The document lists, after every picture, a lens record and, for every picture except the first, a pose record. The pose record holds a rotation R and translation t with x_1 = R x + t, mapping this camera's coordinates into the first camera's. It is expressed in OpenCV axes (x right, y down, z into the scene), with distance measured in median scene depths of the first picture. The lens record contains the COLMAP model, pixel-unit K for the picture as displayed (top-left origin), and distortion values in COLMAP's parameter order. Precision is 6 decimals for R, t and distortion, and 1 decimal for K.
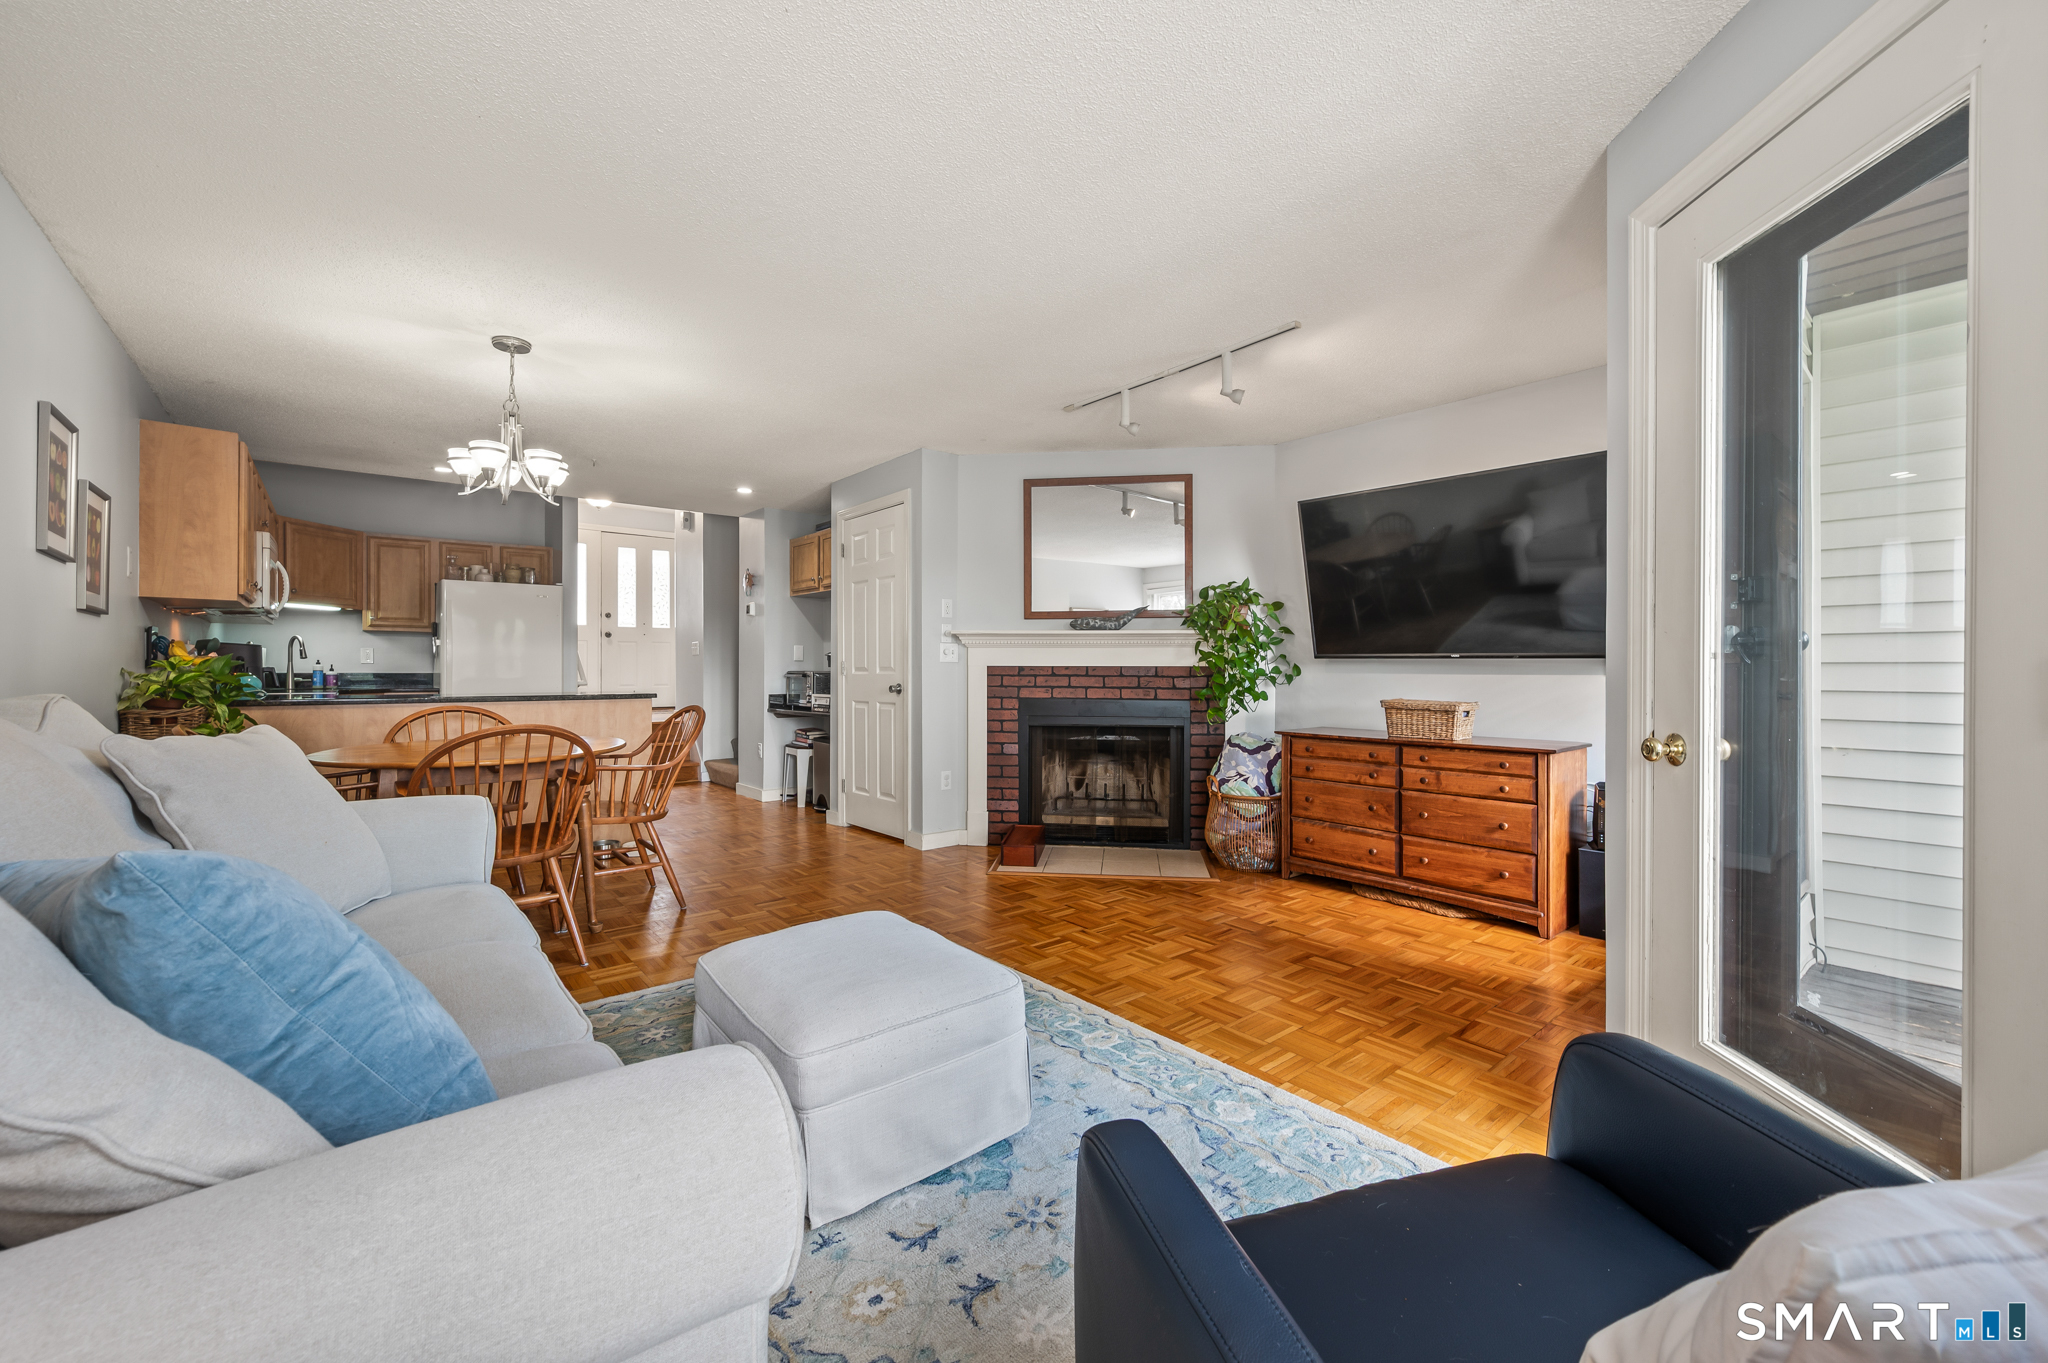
lens RADIAL K [[803.0, 0, 1024.2], [0, 803.0, 664.9], [0, 0, 1]] dist [-0.001011, -0.000022]
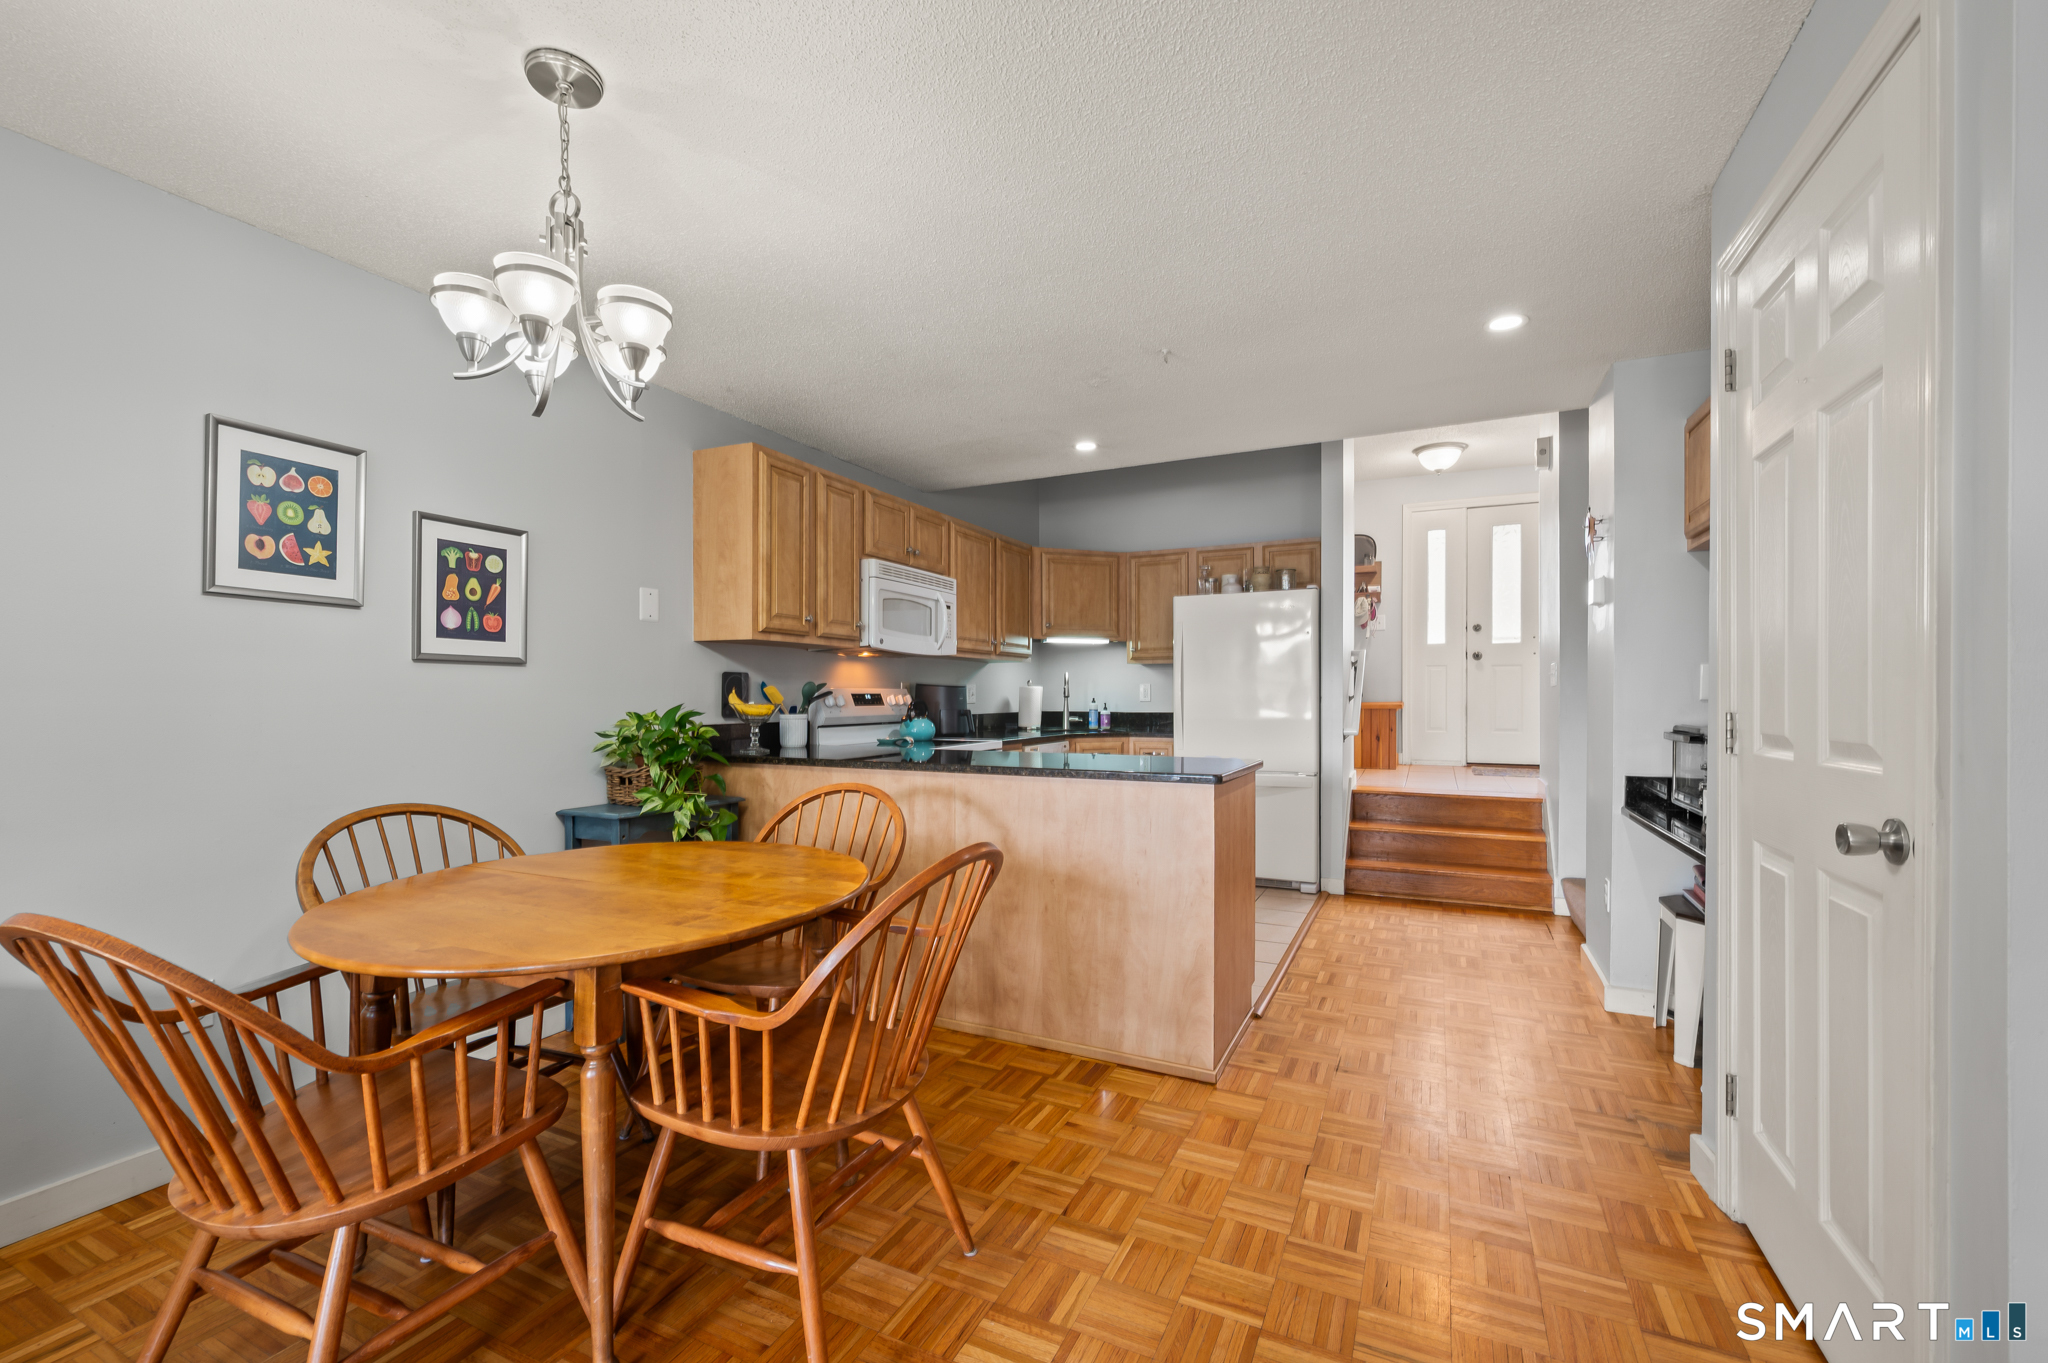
lens RADIAL K [[836.7, 0, 1030.0], [0, 836.7, 700.9], [0, 0, 1]] dist [-0.001248, -0.000231]
pose [[0.409877, 0.006058, -0.912121, -0.031992], [0.006480, 0.999933, 0.009553, -0.013370], [0.912118, -0.009827, 0.409810, 0.581103]]
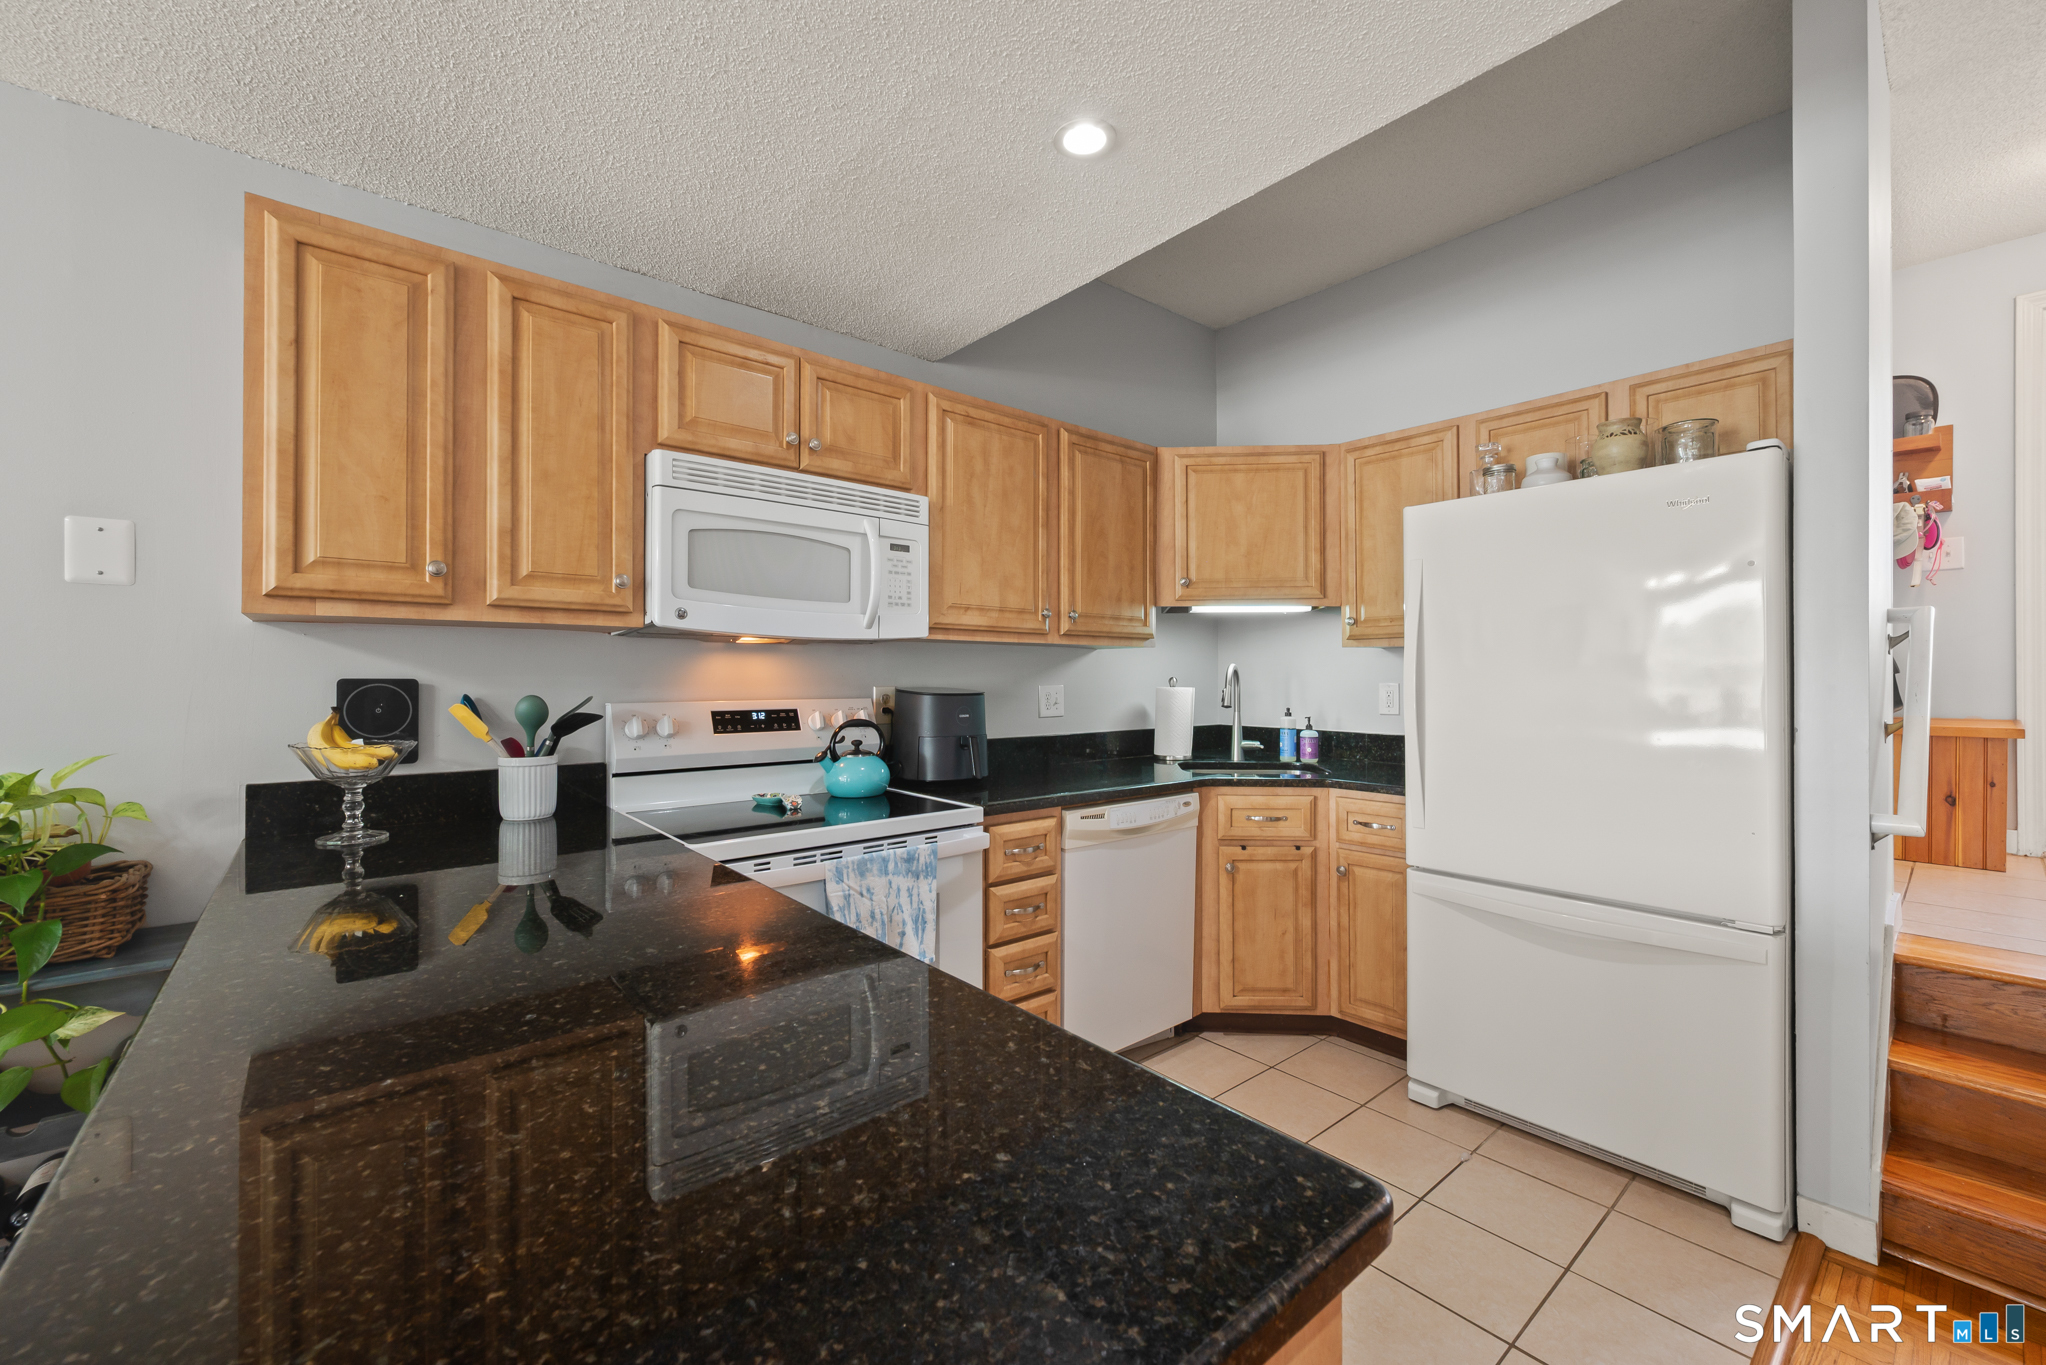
lens RADIAL K [[834.6, 0, 1036.1], [0, 834.6, 676.5], [0, 0, 1]] dist [0.000785, -0.000105]
pose [[0.020558, -0.003025, -0.999784, -0.358864], [0.007634, 0.999967, -0.002868, -0.028358], [0.999760, -0.007574, 0.020580, 0.889129]]
